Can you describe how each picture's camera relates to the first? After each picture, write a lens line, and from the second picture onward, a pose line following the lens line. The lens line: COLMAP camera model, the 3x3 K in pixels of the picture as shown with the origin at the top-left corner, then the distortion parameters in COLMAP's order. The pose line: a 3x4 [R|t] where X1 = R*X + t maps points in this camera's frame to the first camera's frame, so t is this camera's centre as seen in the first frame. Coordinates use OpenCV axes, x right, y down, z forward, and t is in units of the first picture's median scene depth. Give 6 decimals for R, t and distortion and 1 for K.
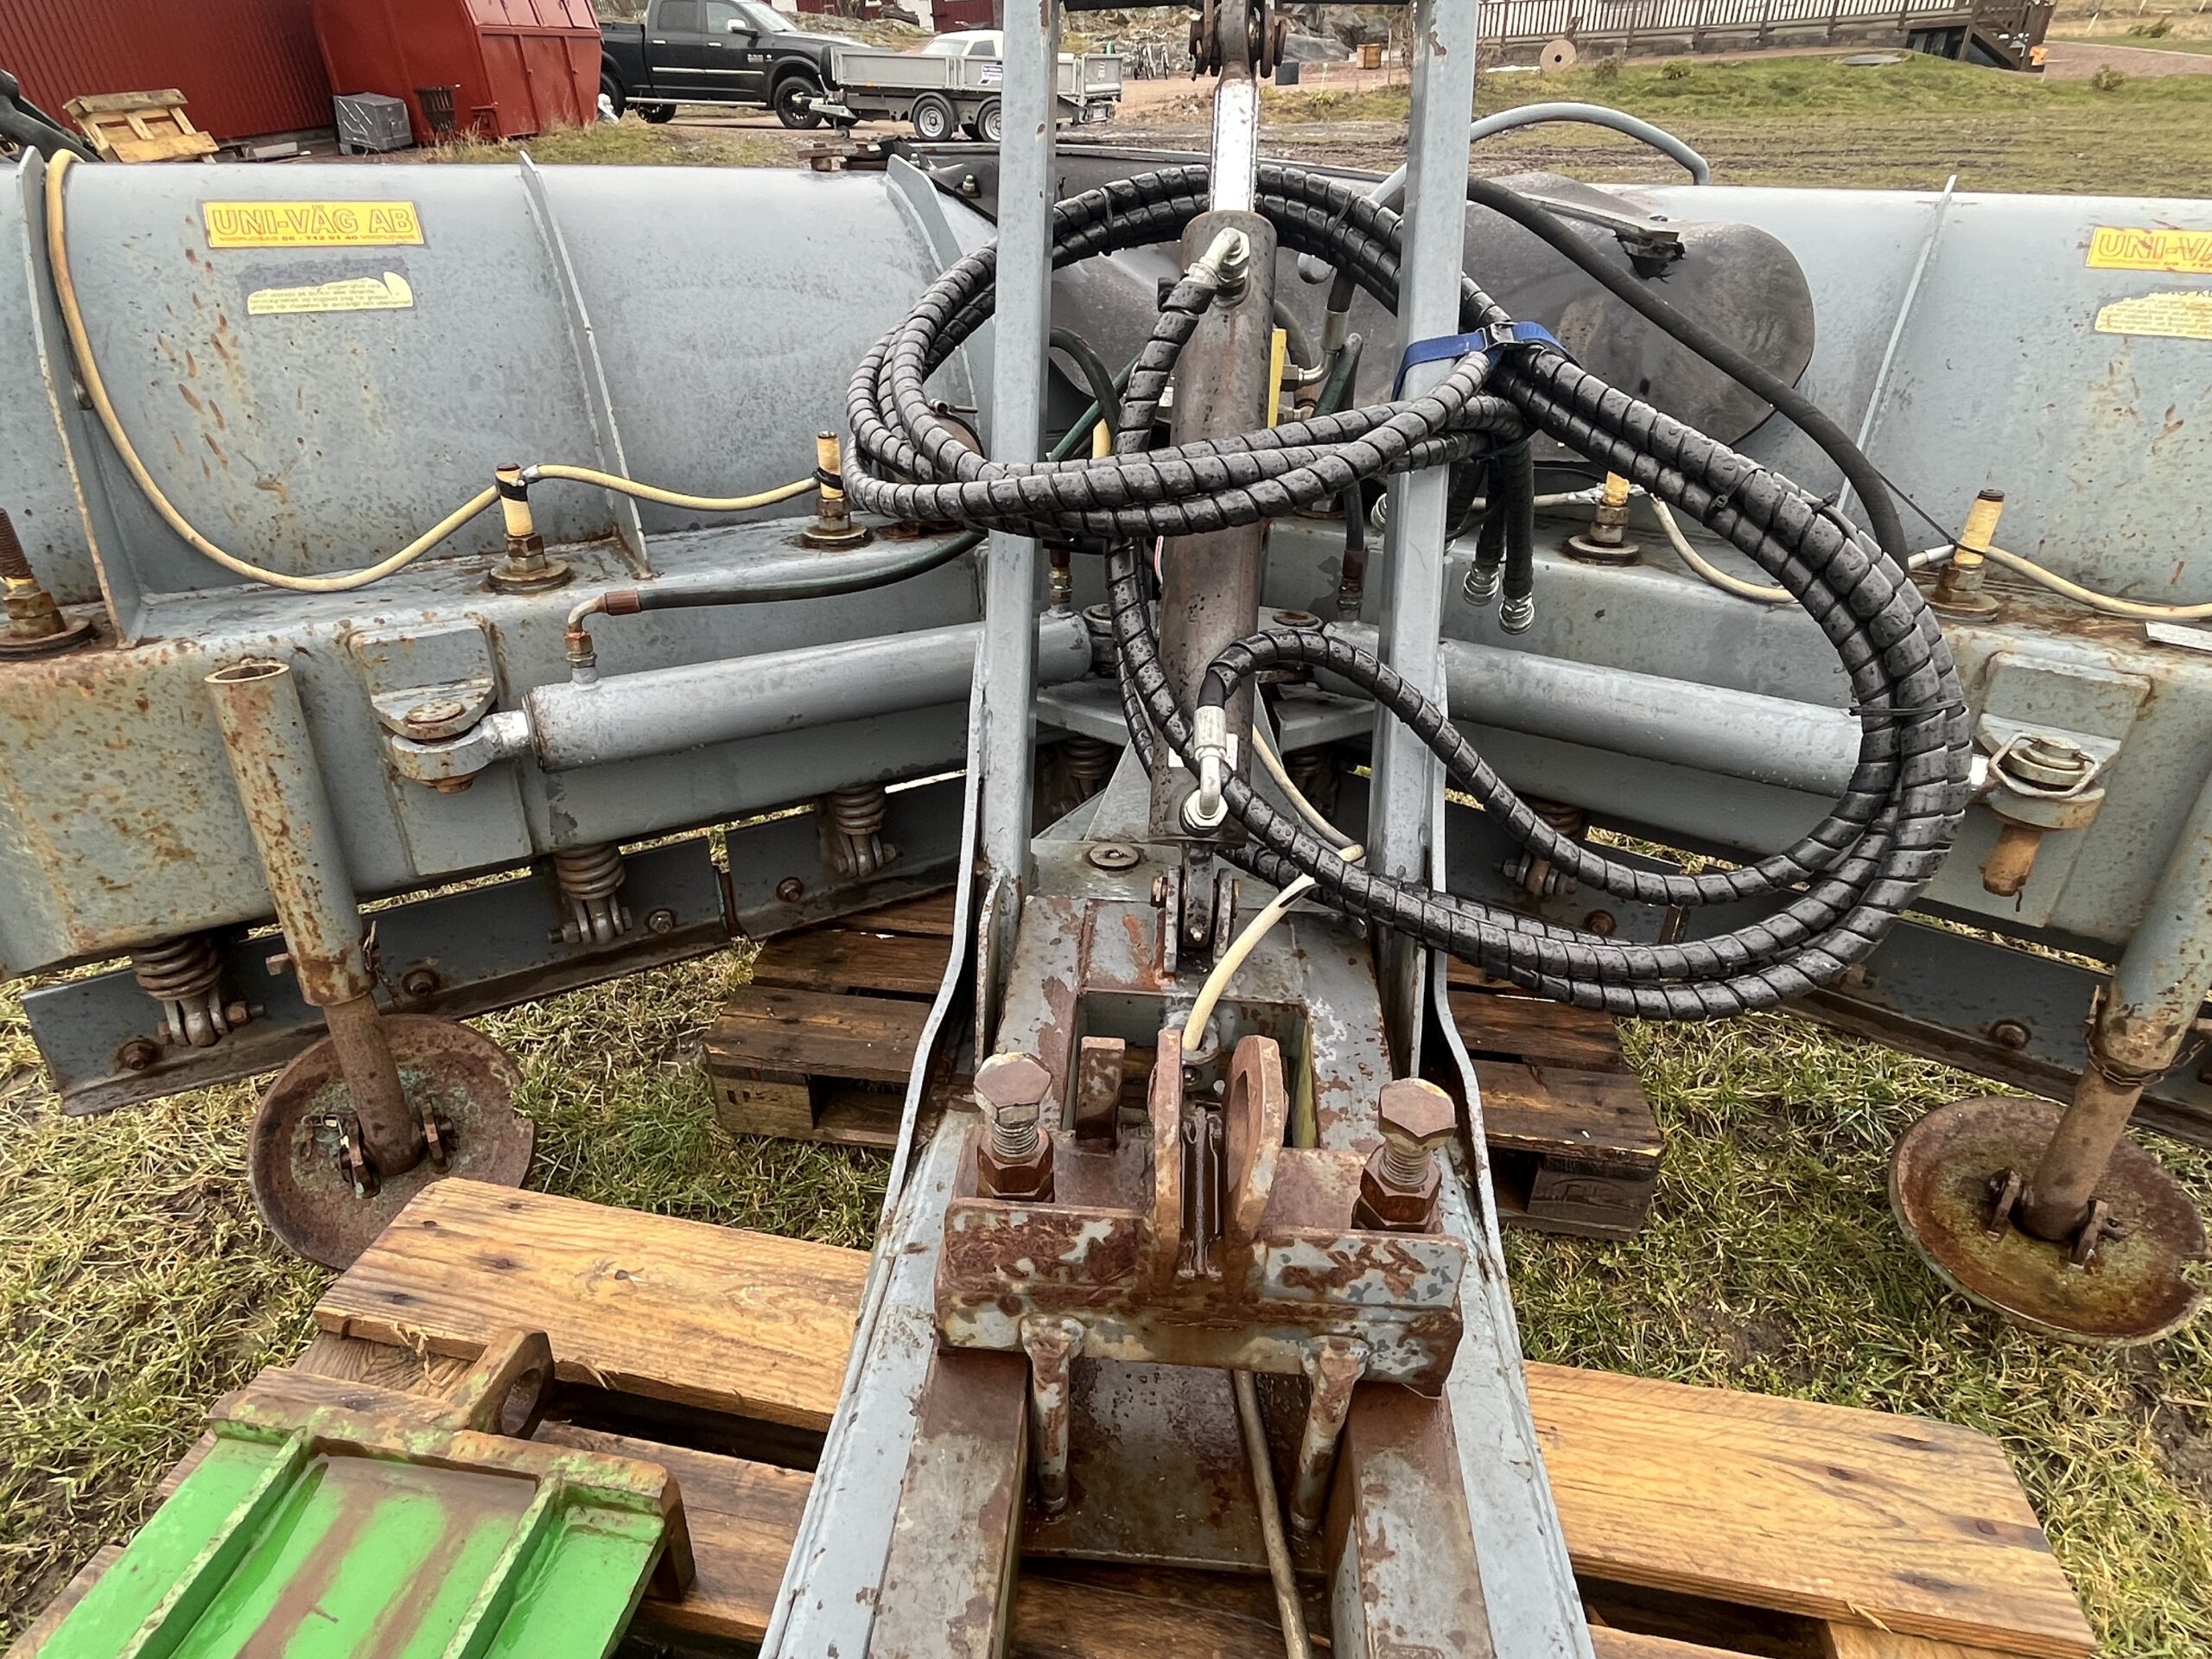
lens RADIAL K [[1233.7, 0, 1089.7], [0, 1233.7, 833.3], [0, 0, 1]] dist [-0.001395, -0.001874]
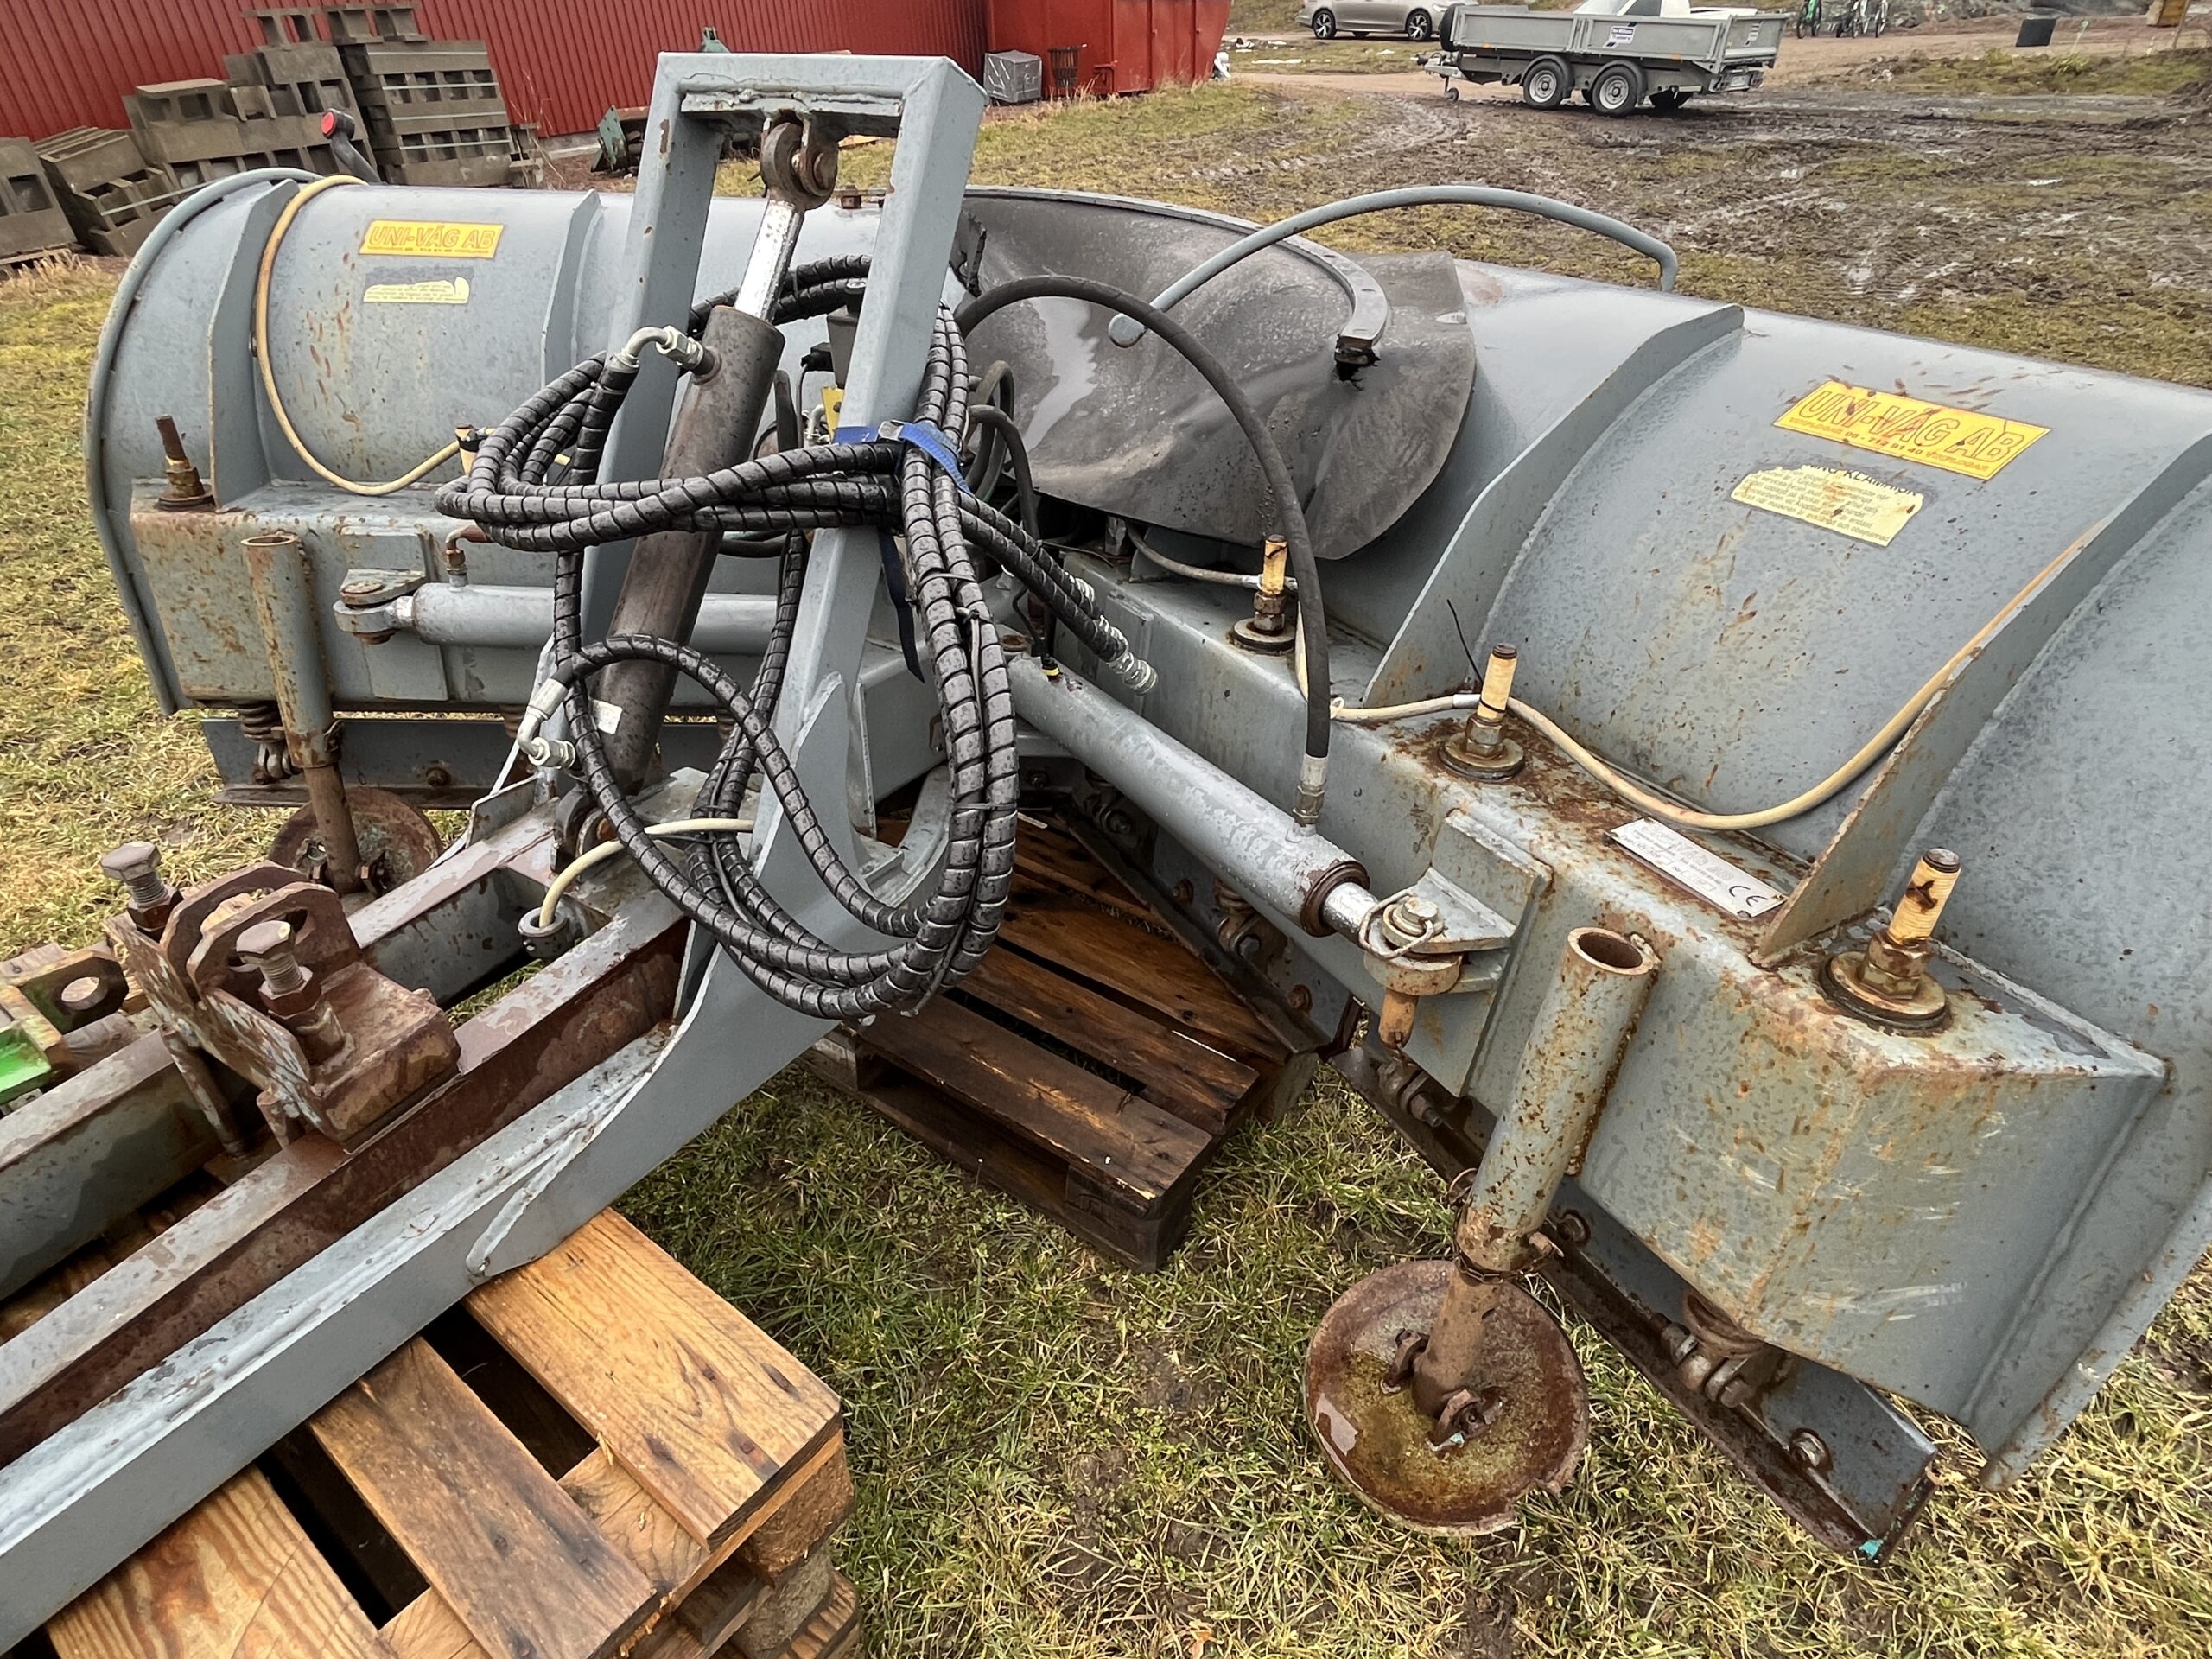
lens RADIAL K [[1233.7, 0, 1085.5], [0, 1233.7, 834.3], [0, 0, 1]] dist [-0.001395, -0.001874]
pose [[0.890185, 0.252433, -0.379274, 0.771518], [-0.240223, 0.967411, 0.080059, -0.122564], [0.387123, 0.019843, 0.921814, -0.014802]]
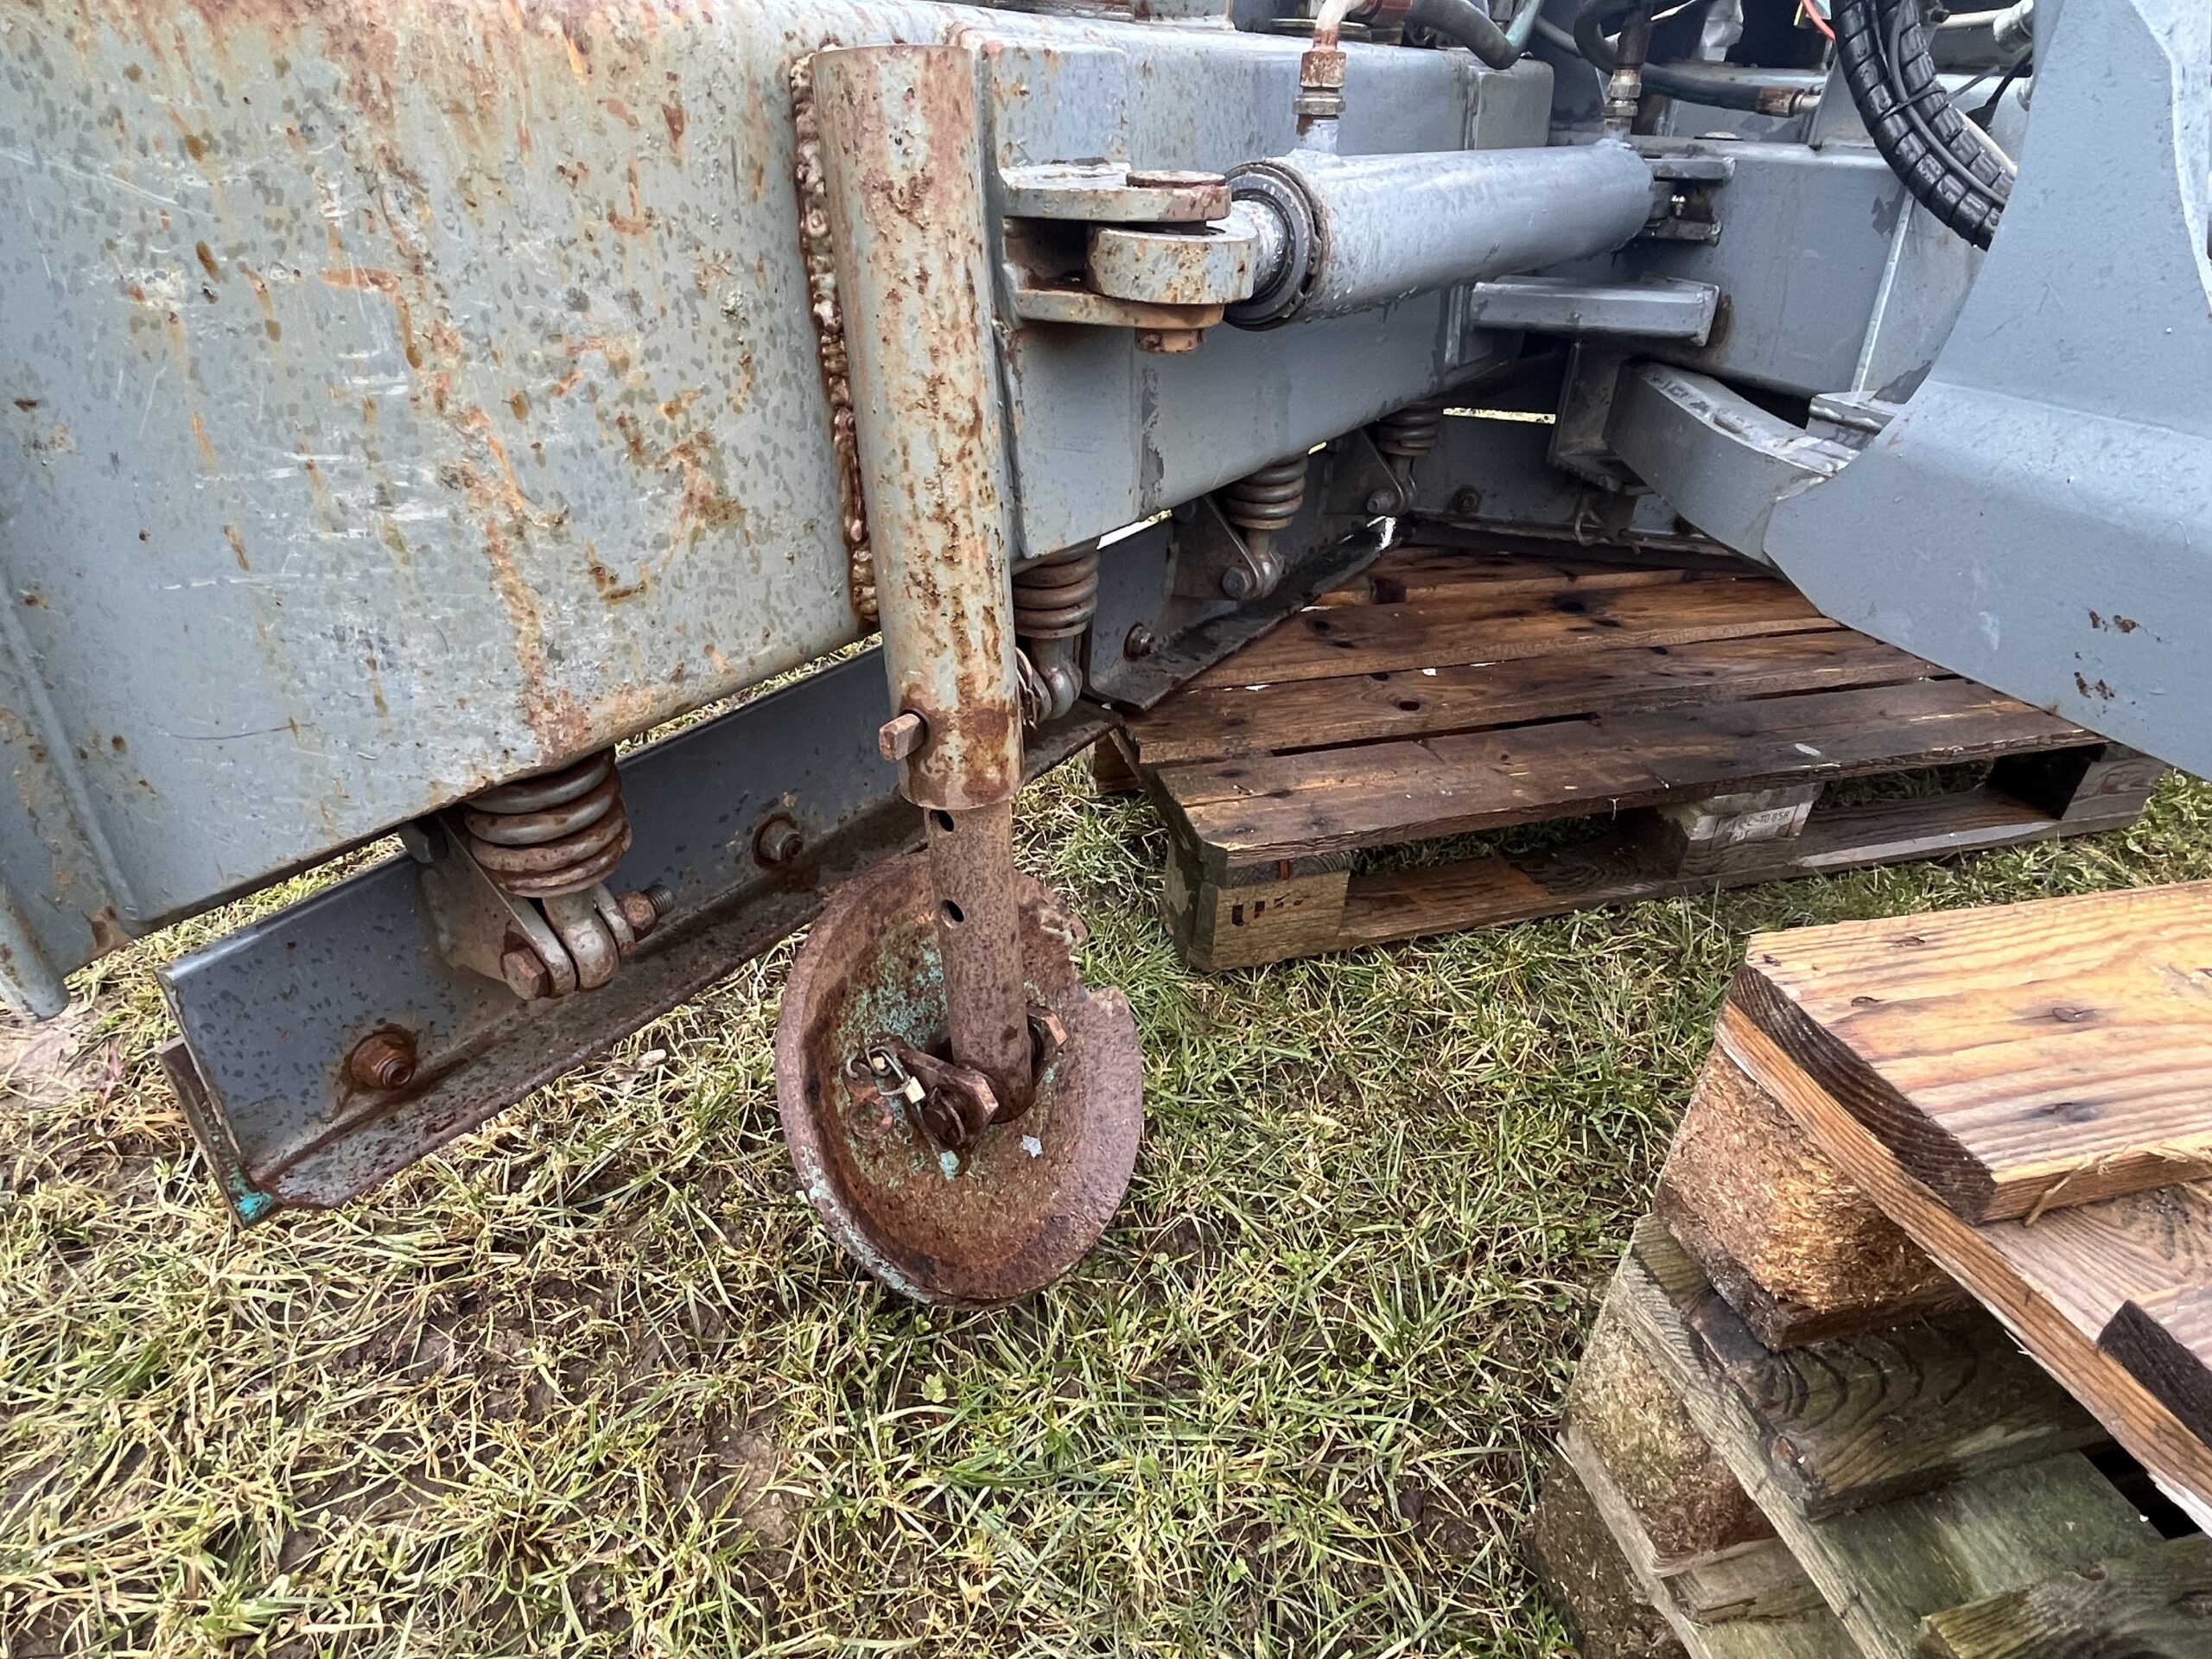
lens RADIAL K [[1233.7, 0, 1090.5], [0, 1233.7, 828.3], [0, 0, 1]] dist [-0.001395, -0.001874]
pose [[0.903233, -0.205329, 0.376842, -0.722452], [0.180957, 0.978455, 0.099403, 0.098178], [-0.389133, -0.021592, 0.920928, 0.470969]]
